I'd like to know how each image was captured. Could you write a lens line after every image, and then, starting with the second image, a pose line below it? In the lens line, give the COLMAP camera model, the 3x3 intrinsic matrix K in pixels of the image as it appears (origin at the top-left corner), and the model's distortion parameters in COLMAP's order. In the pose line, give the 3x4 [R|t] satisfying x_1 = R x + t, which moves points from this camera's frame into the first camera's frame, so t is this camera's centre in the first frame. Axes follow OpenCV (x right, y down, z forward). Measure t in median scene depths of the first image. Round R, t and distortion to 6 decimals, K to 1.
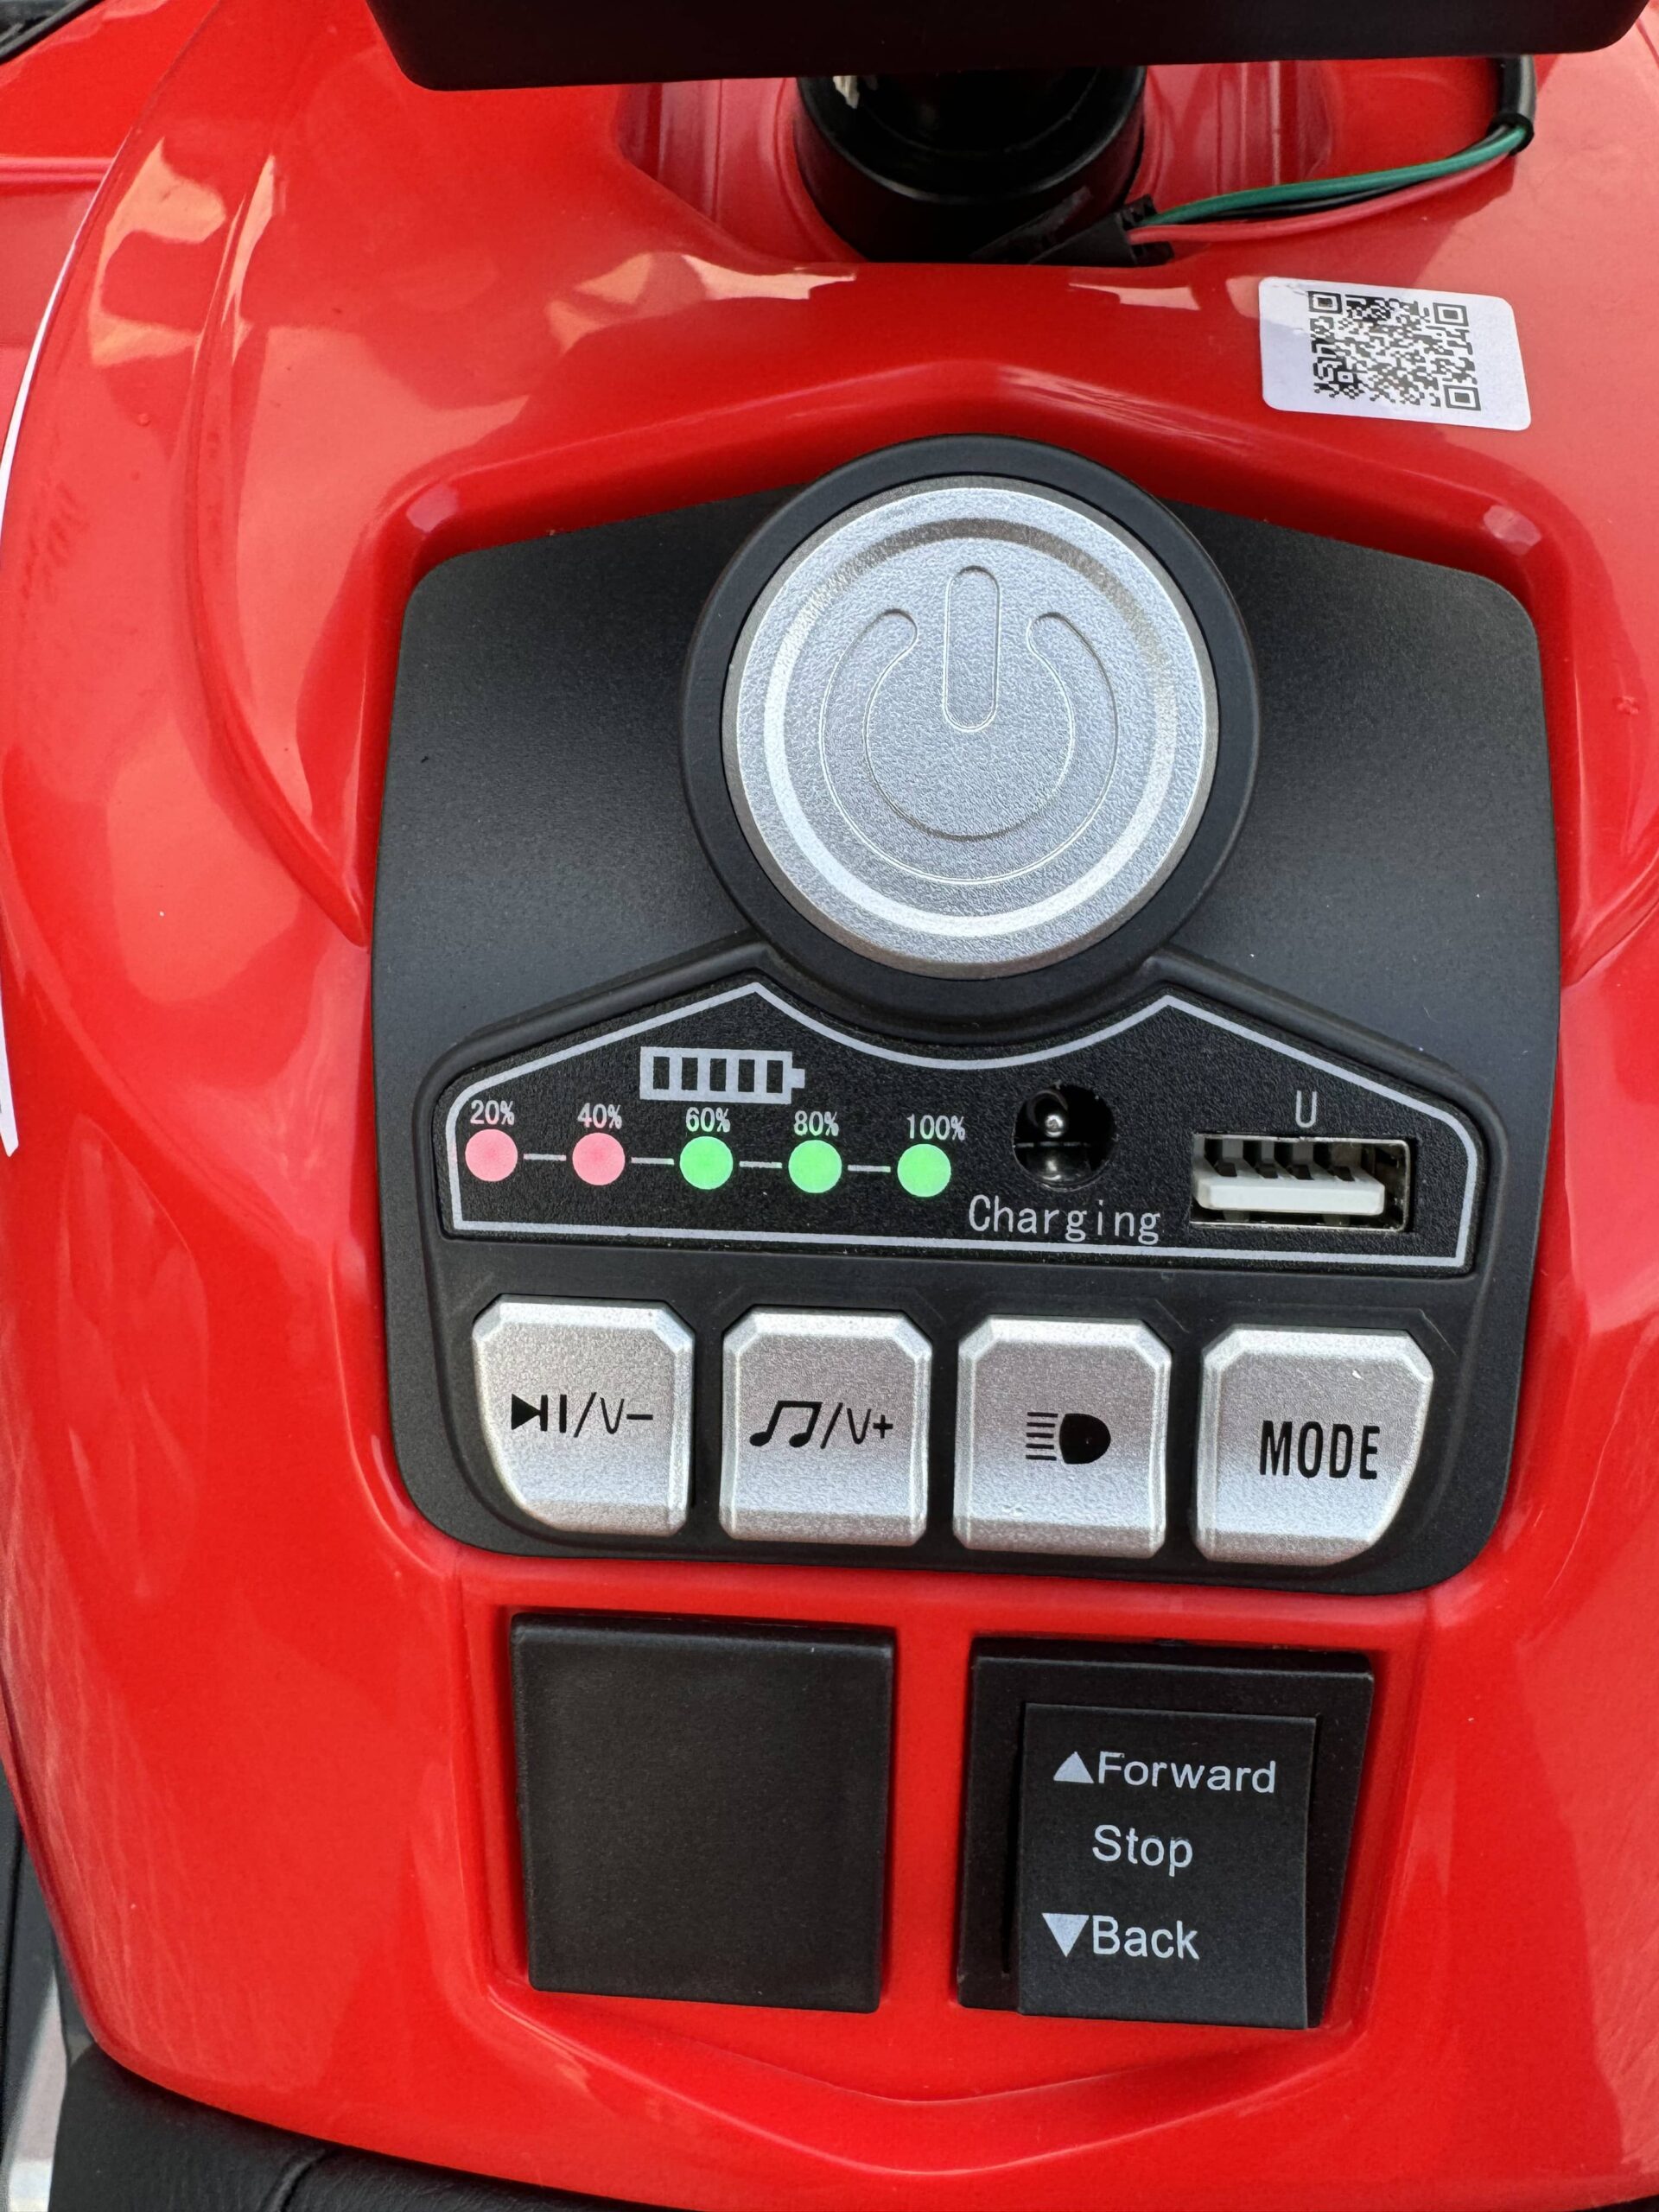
lens RADIAL K [[1567.6, 0, 829.6], [0, 1567.6, 1101.3], [0, 0, 1]] dist [0.001649, 0.000114]
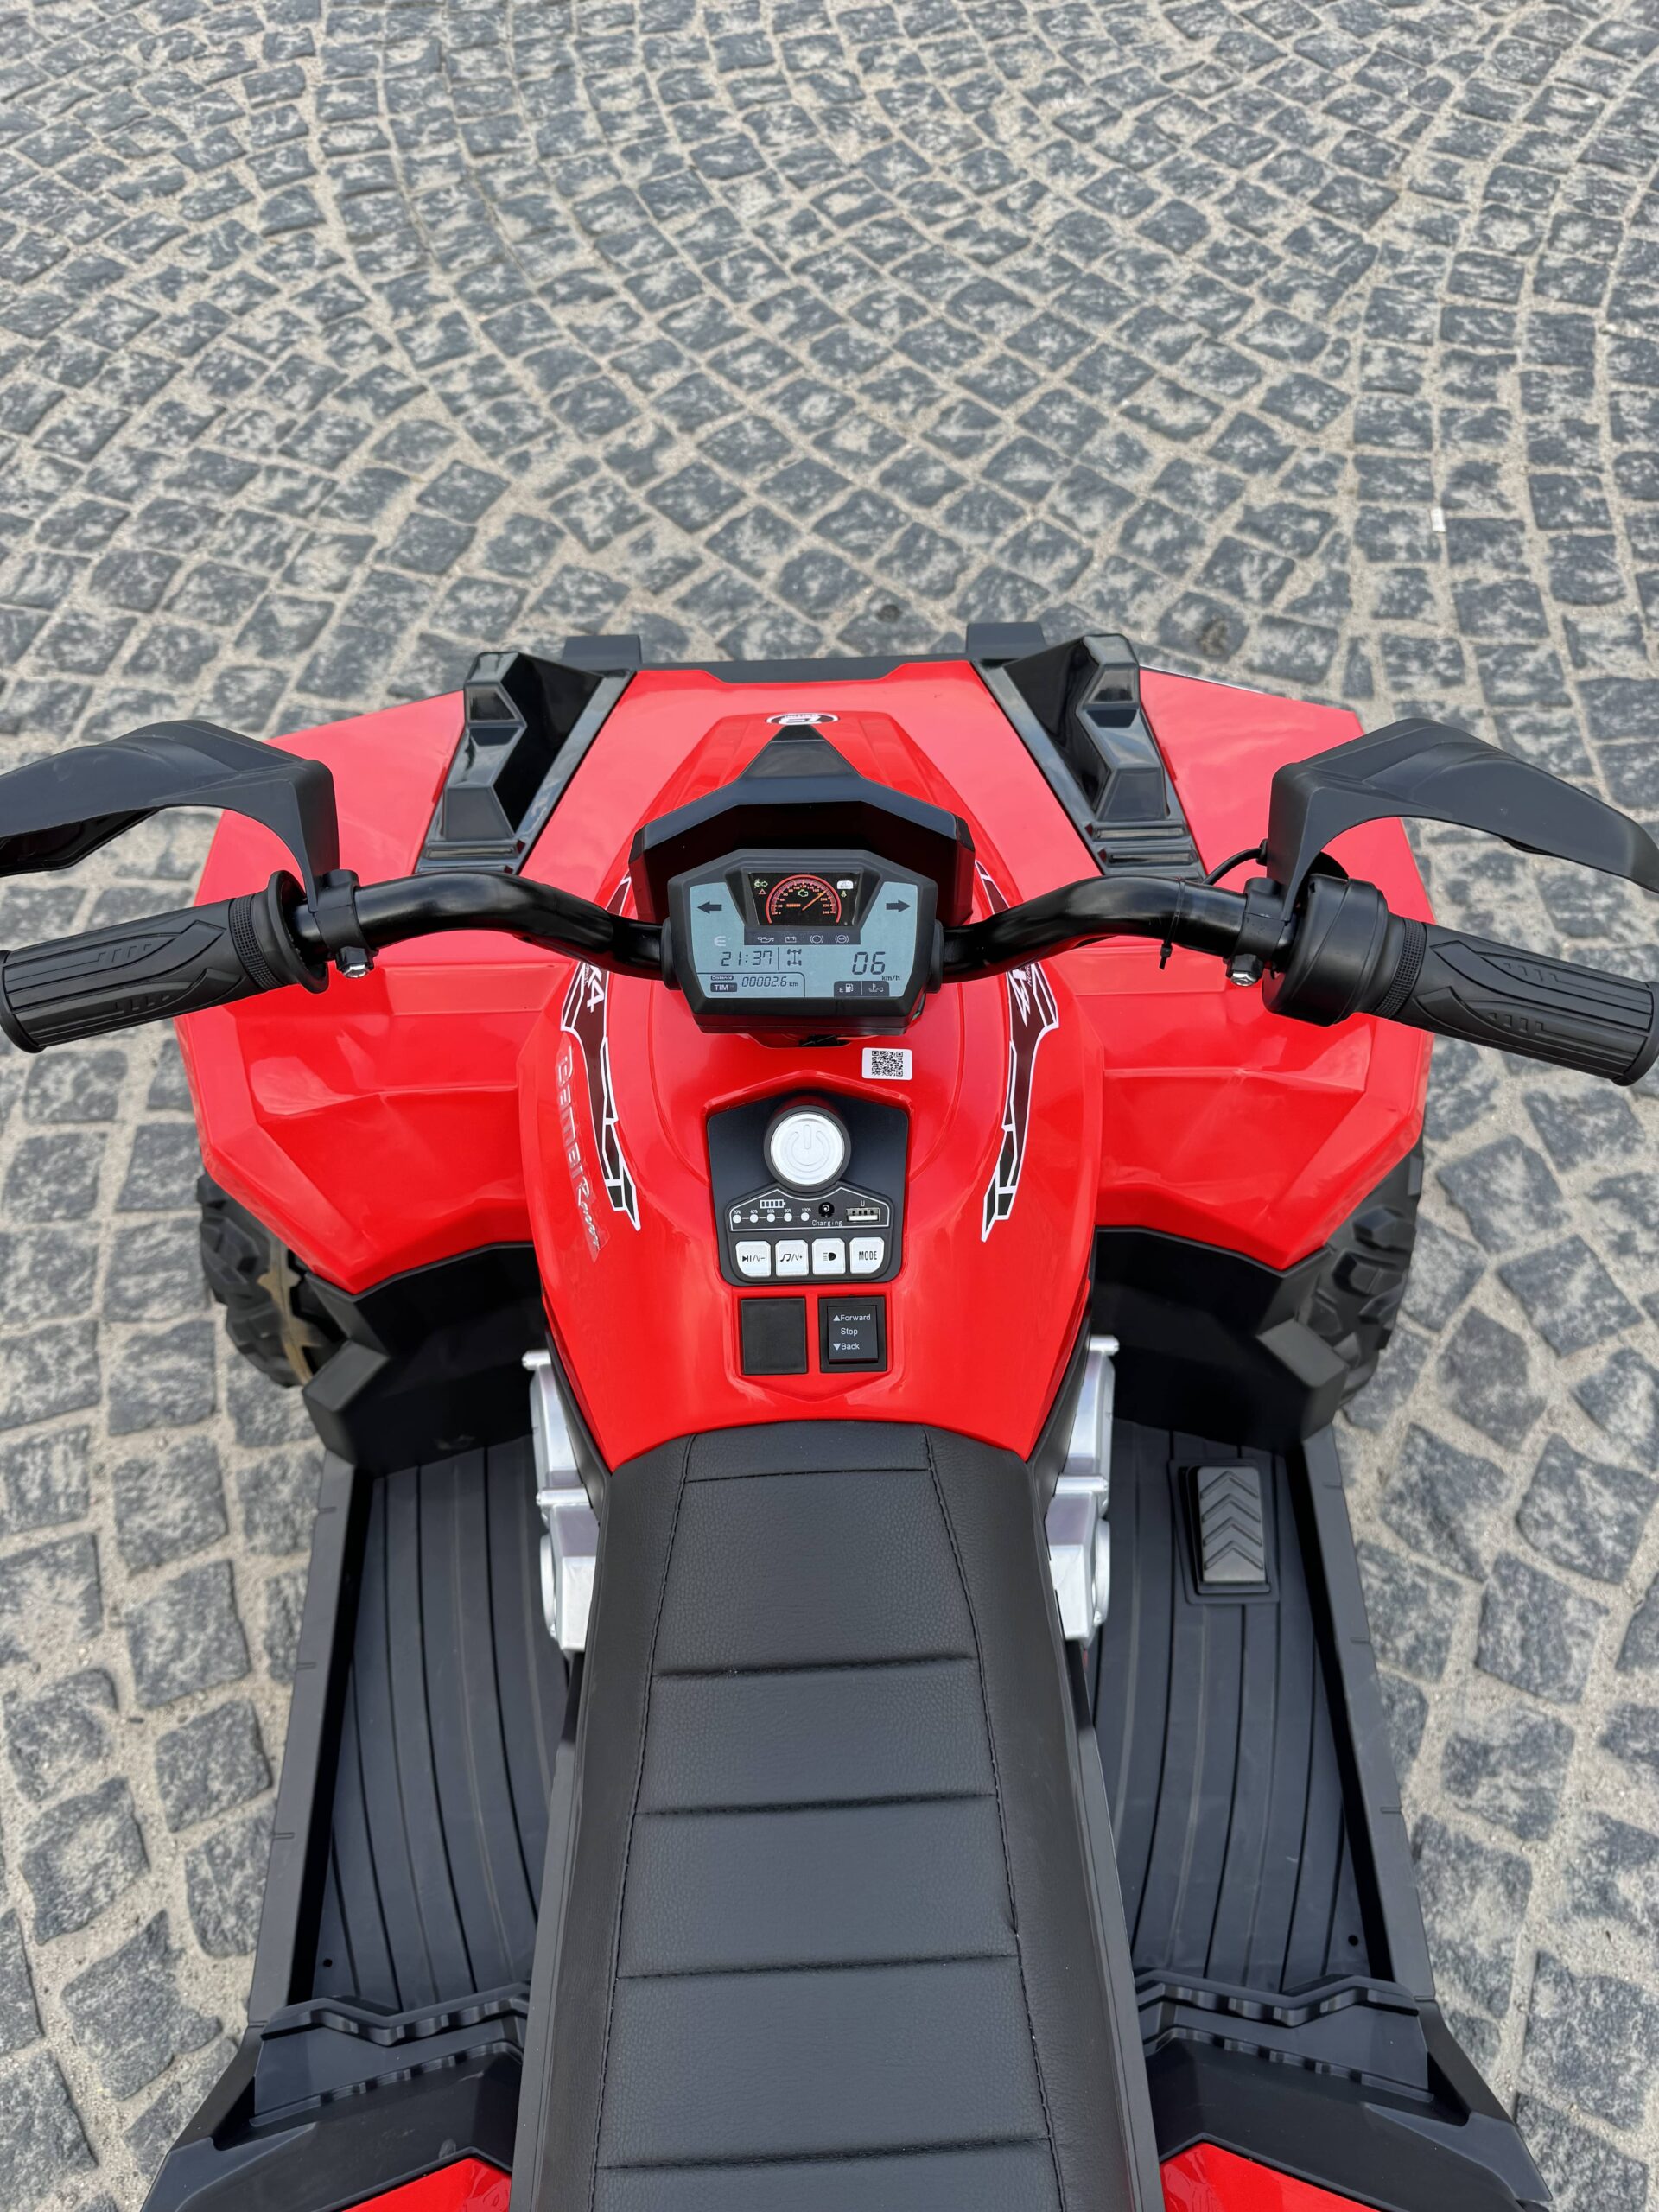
lens RADIAL K [[1567.6, 0, 830.6], [0, 1567.6, 1105.2], [0, 0, 1]] dist [0.001649, 0.000114]
pose [[0.997537, -0.051966, 0.047116, -0.113459], [0.056858, 0.992384, -0.109272, 0.294267], [-0.041079, 0.111682, 0.992895, -5.377082]]
